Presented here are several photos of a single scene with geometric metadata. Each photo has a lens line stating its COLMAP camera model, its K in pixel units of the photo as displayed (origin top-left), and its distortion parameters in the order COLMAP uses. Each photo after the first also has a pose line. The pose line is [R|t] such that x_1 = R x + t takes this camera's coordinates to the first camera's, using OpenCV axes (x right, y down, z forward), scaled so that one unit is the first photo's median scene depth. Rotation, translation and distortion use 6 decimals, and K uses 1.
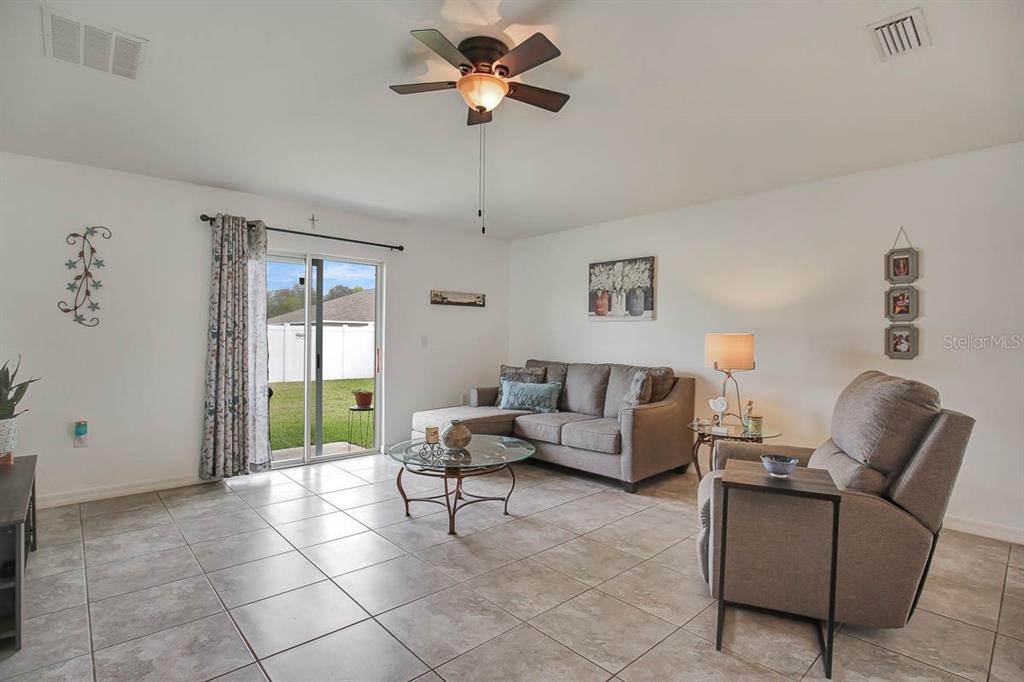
lens RADIAL K [[496.8, 0, 514.9], [0, 496.8, 339.6], [0, 0, 1]] dist [-0.033630, 0.007438]
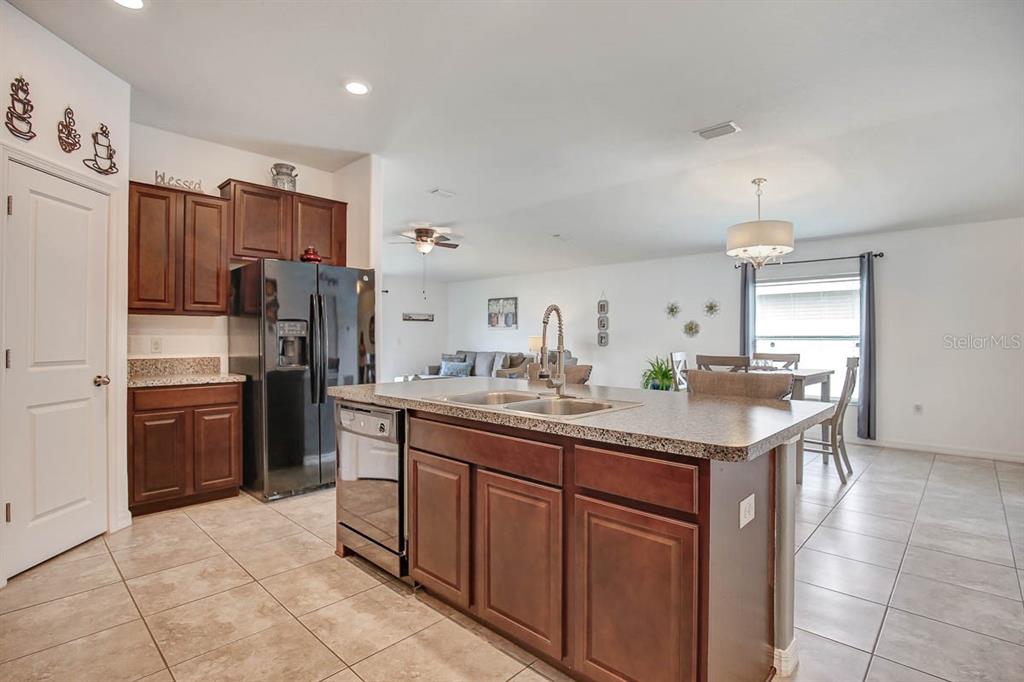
lens RADIAL K [[496.8, 0, 515.8], [0, 496.8, 336.9], [0, 0, 1]] dist [-0.033630, 0.007438]
pose [[0.997353, -0.008131, 0.072252, 0.143349], [0.008624, 0.999942, -0.006512, 0.005027], [-0.072195, 0.007118, 0.997365, -1.082300]]
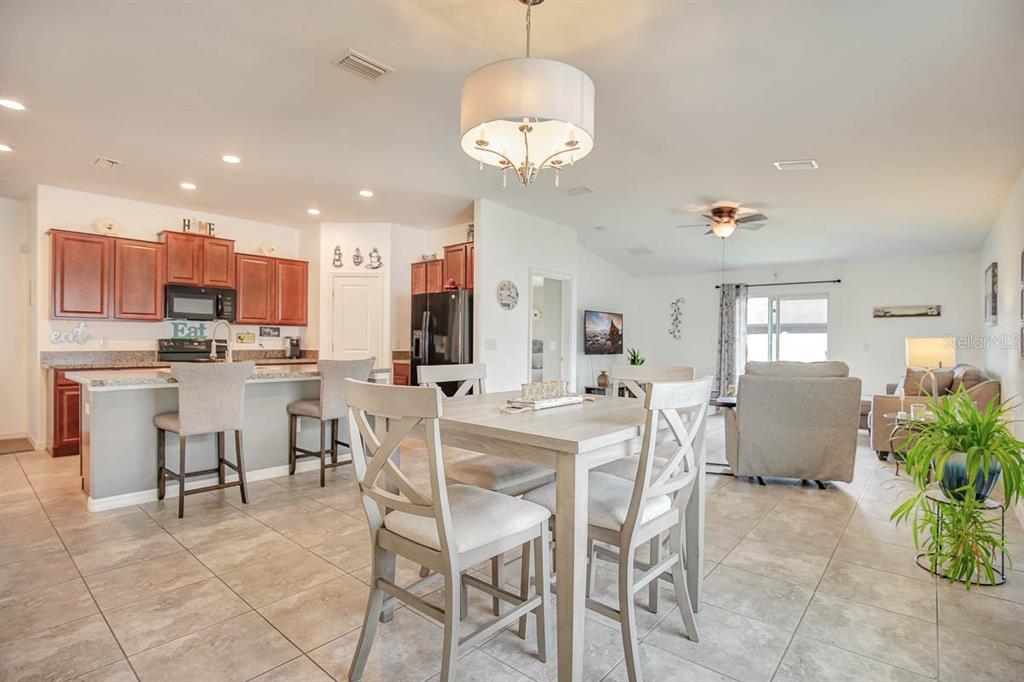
lens RADIAL K [[496.8, 0, 513.7], [0, 496.8, 342.0], [0, 0, 1]] dist [-0.033630, 0.007438]
pose [[0.124326, -0.008867, -0.992202, 1.254722], [-0.008703, 0.999912, -0.010027, 0.016119], [0.992203, 0.009882, 0.124237, -0.121971]]
